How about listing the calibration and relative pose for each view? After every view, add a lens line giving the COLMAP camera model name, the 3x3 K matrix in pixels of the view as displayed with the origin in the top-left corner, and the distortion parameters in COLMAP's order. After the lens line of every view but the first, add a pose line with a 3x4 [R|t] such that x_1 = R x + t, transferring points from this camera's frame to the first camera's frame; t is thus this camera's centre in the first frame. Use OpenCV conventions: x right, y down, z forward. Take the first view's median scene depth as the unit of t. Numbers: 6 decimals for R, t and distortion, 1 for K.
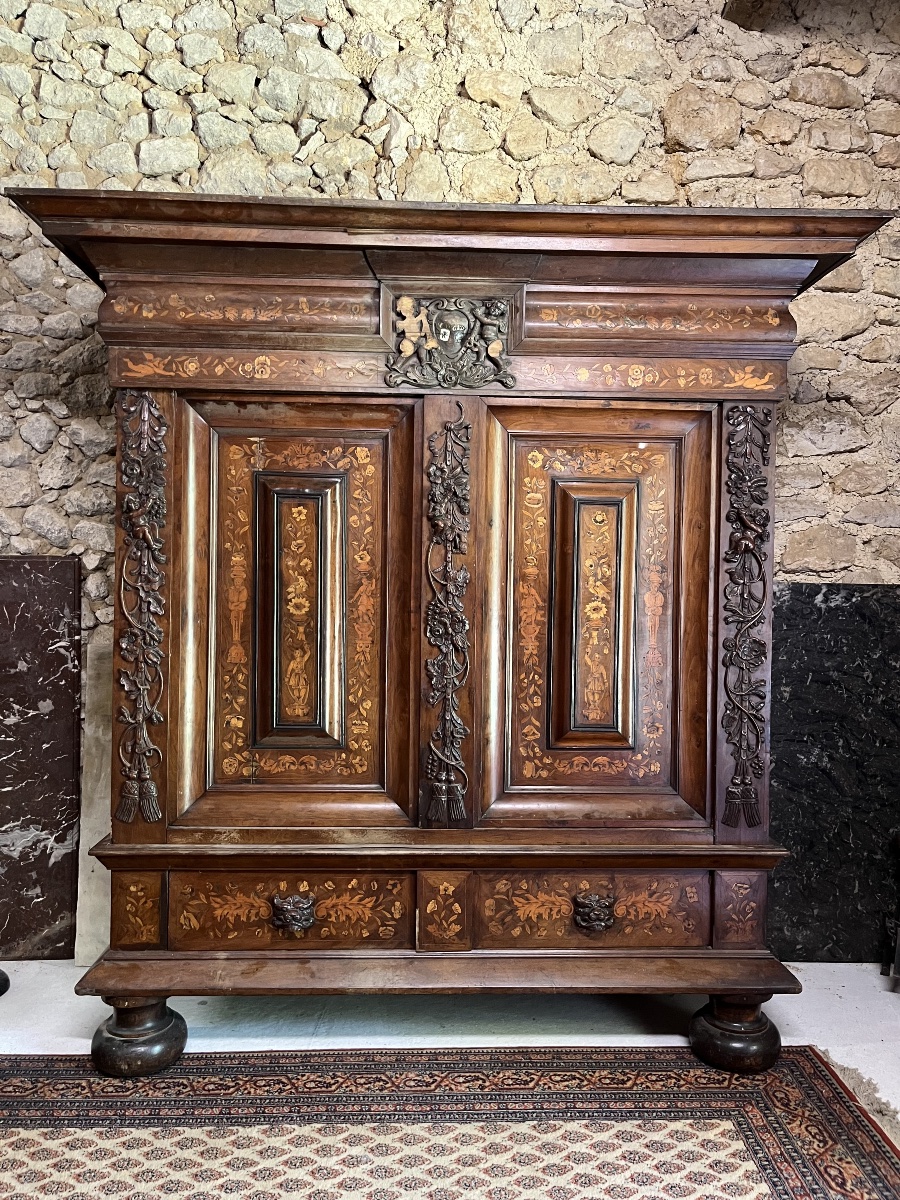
lens RADIAL K [[896.4, 0, 441.2], [0, 896.4, 597.1], [0, 0, 1]] dist [0.118592, -0.339826]
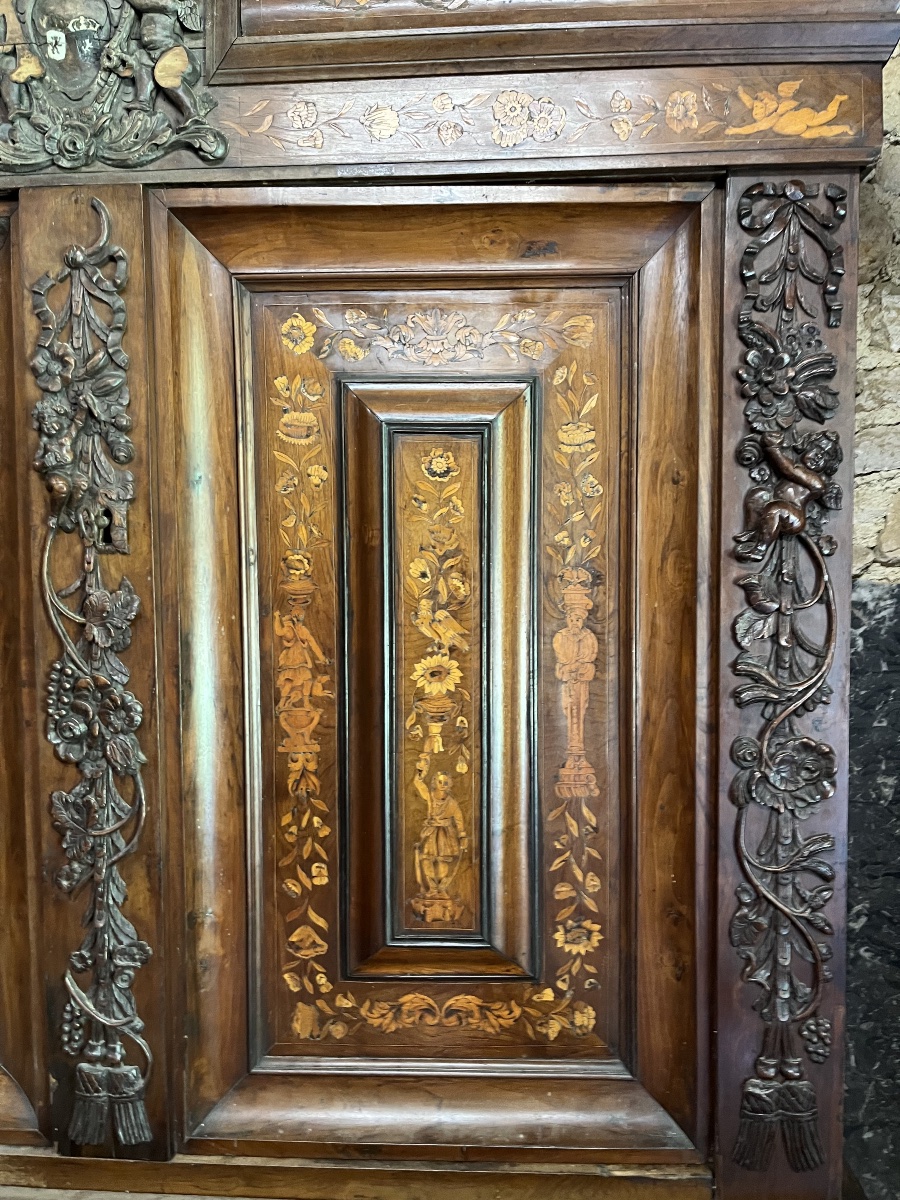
lens RADIAL K [[903.4, 0, 450.0], [0, 903.4, 600.0], [0, 0, 1]] dist [0.053519, -0.082103]
pose [[0.995974, -0.014438, -0.088475, 0.219600], [0.017402, 0.999309, 0.032829, -0.036820], [0.087940, -0.034237, 0.995537, 0.565845]]
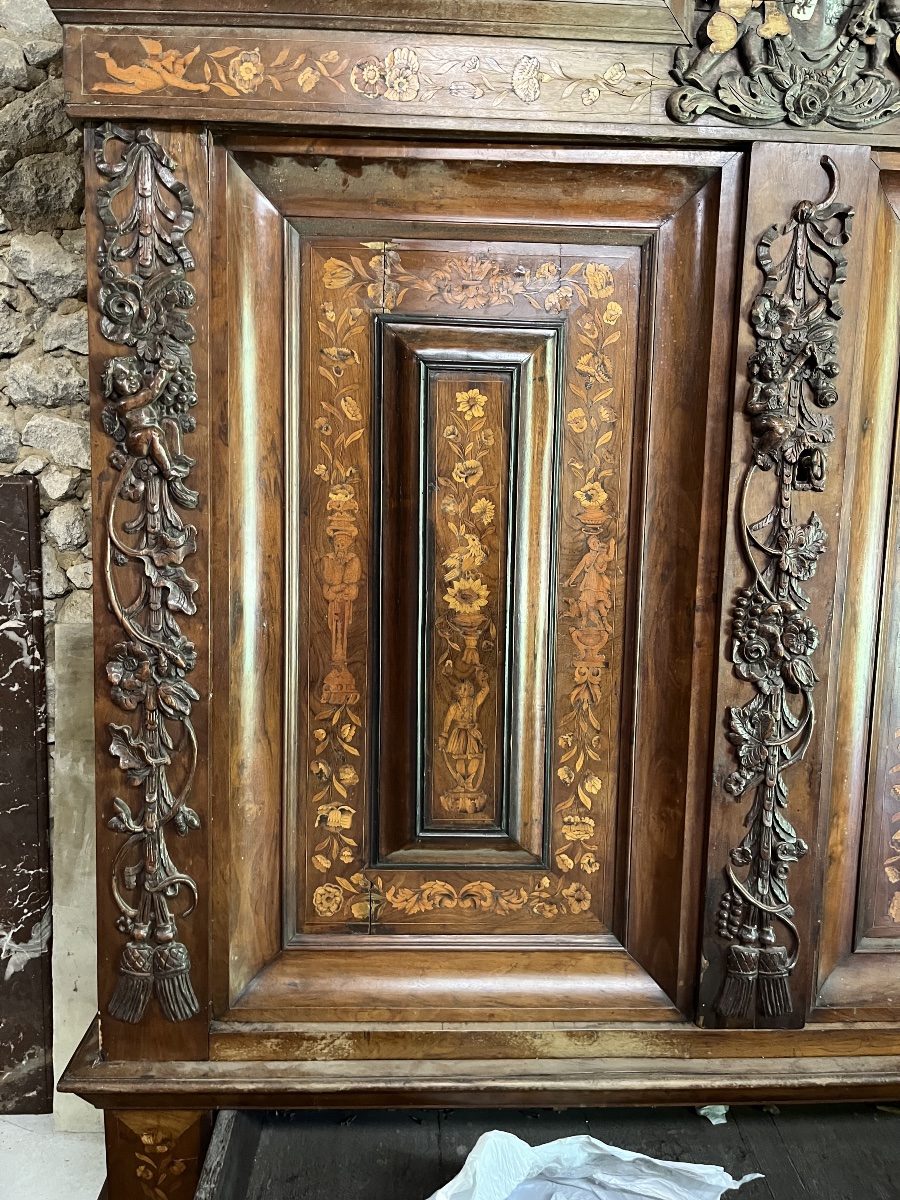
lens RADIAL K [[919.2, 0, 444.7], [0, 919.2, 595.4], [0, 0, 1]] dist [0.067242, -0.104318]
pose [[0.999962, 0.007487, 0.004432, -0.172405], [-0.007913, 0.994370, 0.105669, -0.043083], [-0.003616, -0.105700, 0.994391, 0.498070]]
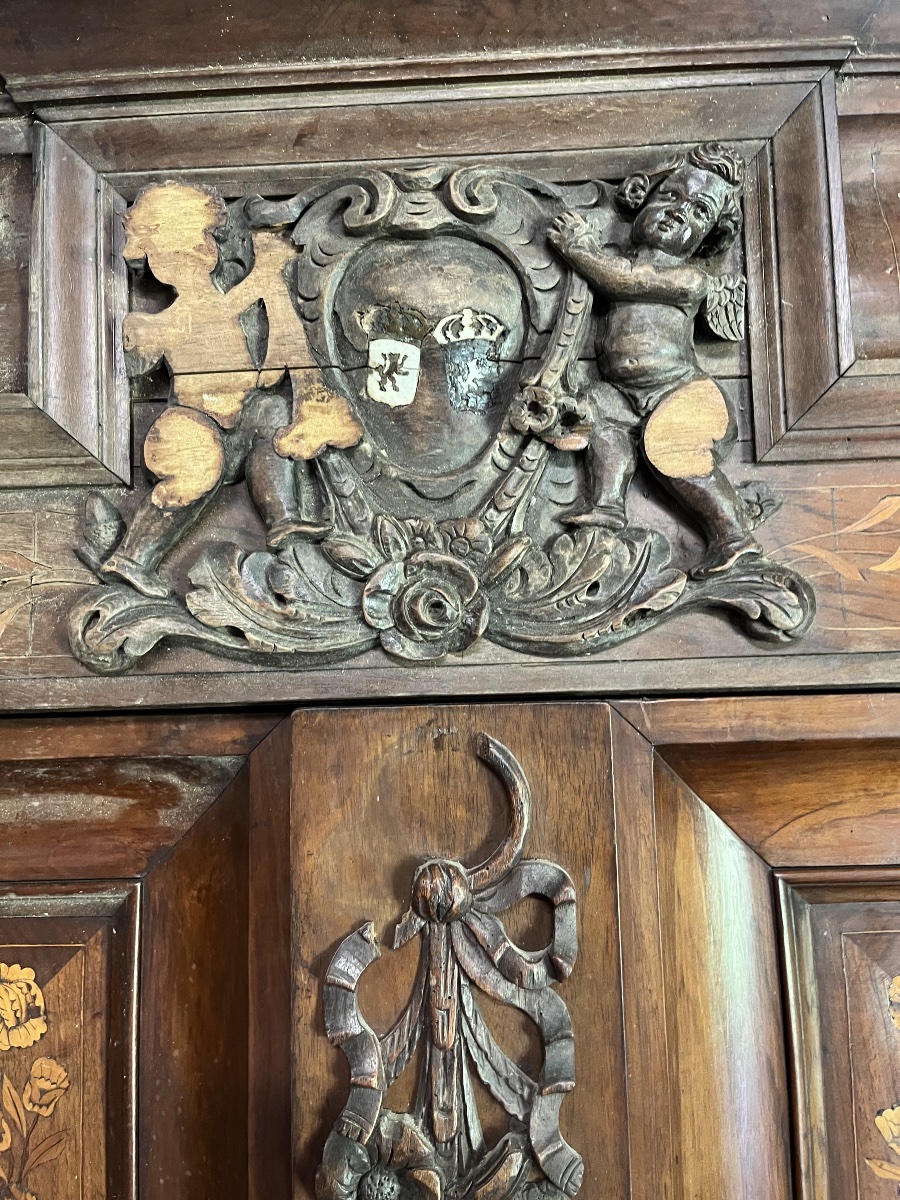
lens RADIAL K [[895.1, 0, 468.4], [0, 895.1, 590.4], [0, 0, 1]] dist [0.048045, -0.063648]
pose [[0.997496, -0.047948, -0.051989, 0.025074], [0.041739, 0.992539, -0.114560, -0.222307], [0.057094, 0.112103, 0.992055, 0.813488]]
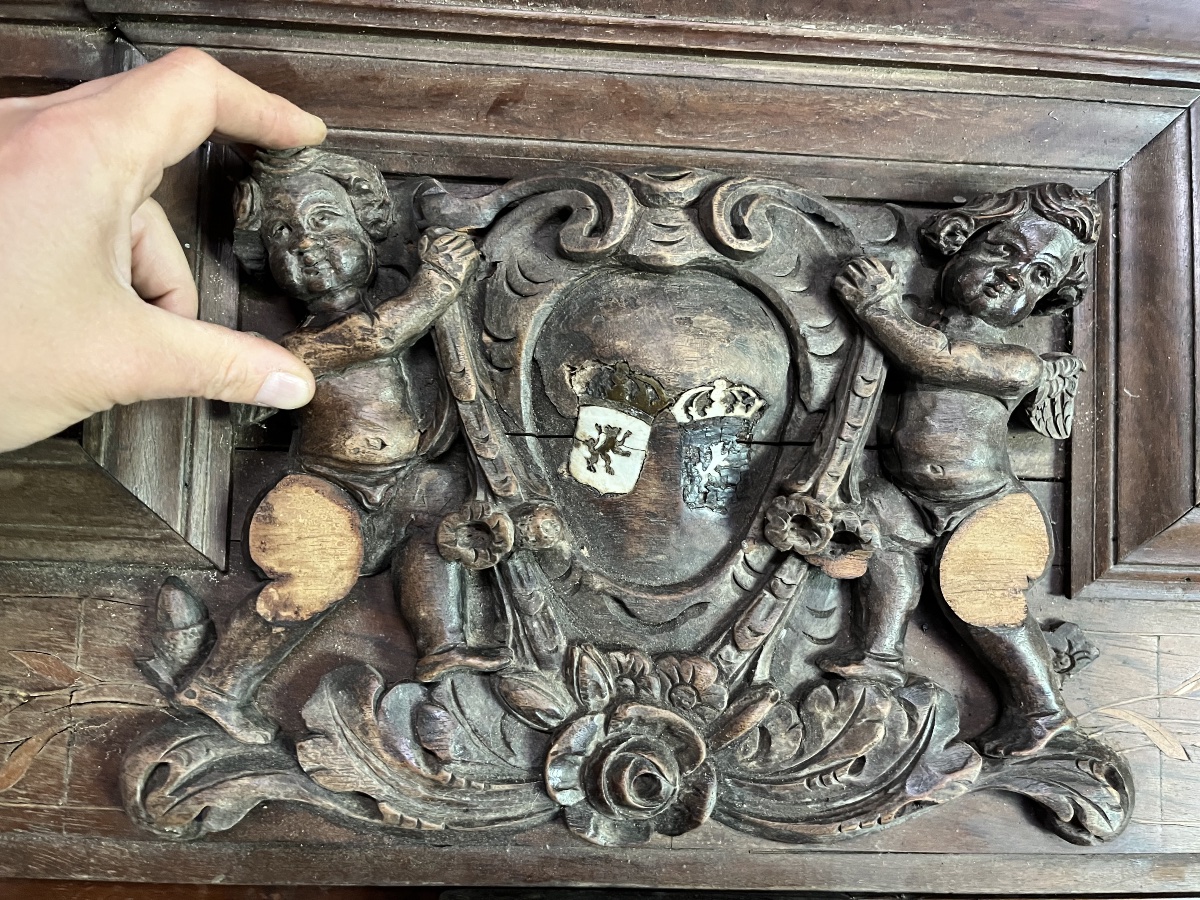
lens RADIAL K [[903.4, 0, 605.1], [0, 903.4, 450.2], [0, 0, 1]] dist [0.053519, -0.082103]
pose [[0.999084, 0.026300, 0.033750, -0.000972], [-0.023345, 0.996093, -0.085169, -0.273171], [-0.035858, 0.084303, 0.995795, 0.852915]]
